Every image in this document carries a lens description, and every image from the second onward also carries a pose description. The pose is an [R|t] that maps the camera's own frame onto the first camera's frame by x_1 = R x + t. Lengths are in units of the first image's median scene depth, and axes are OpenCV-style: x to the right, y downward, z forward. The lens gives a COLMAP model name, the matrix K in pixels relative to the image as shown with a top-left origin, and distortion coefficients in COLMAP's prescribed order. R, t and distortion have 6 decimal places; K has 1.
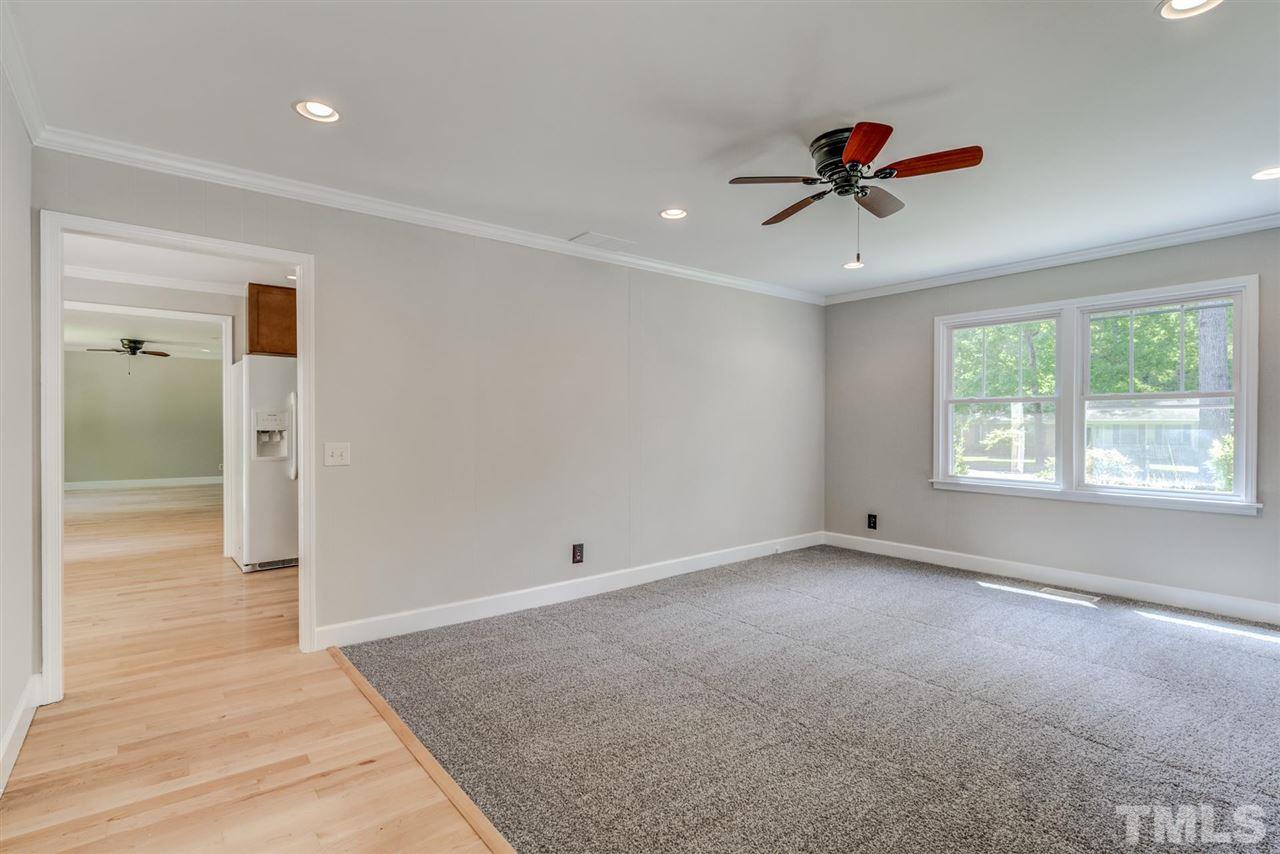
lens RADIAL K [[612.6, 0, 640.0], [0, 612.6, 427.0], [0, 0, 1]] dist [0.004278, 0.000538]
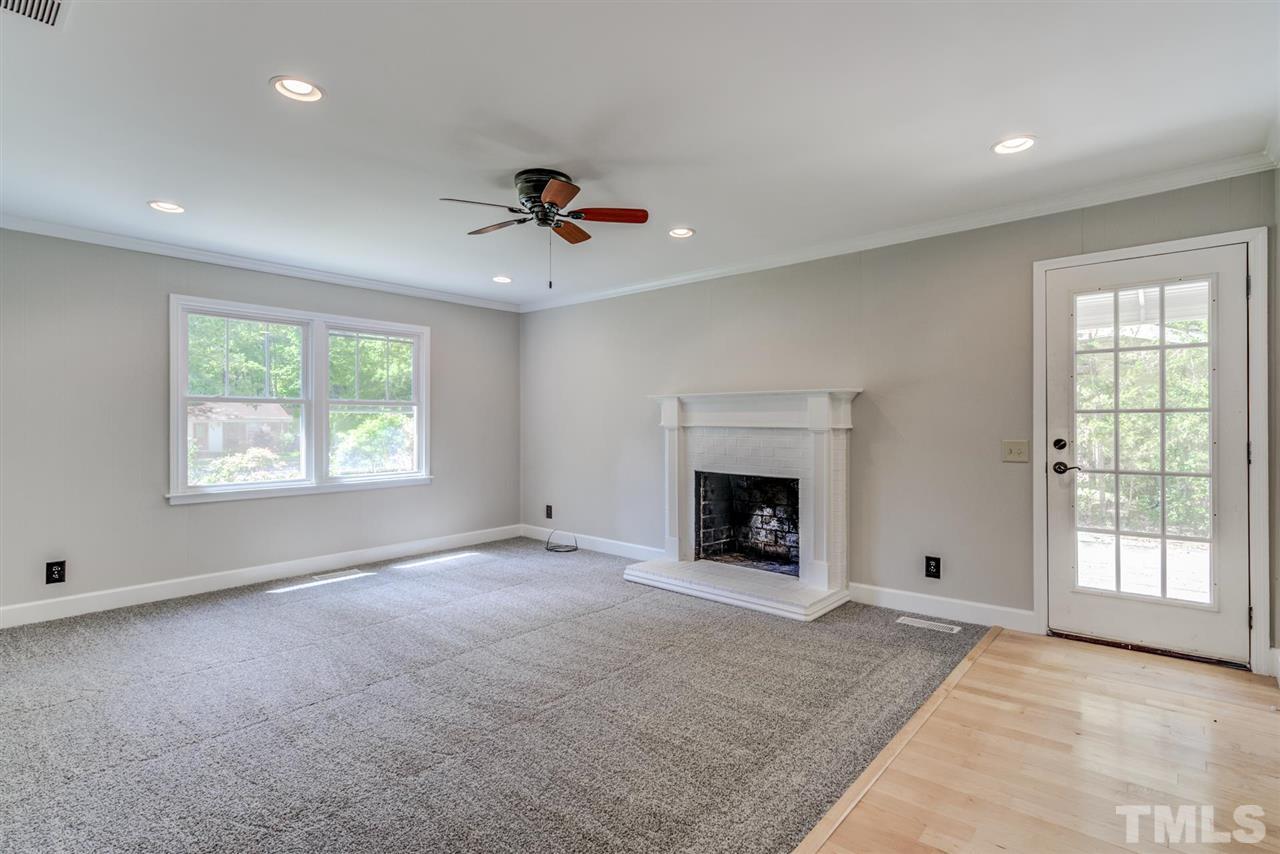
lens RADIAL K [[630.4, 0, 640.0], [0, 630.4, 427.0], [0, 0, 1]] dist [-0.000509, -0.000185]
pose [[-0.190916, -0.010459, 0.981551, -0.548122], [0.004528, 0.999923, 0.011535, -0.011786], [-0.981596, 0.006646, -0.190854, 0.664073]]
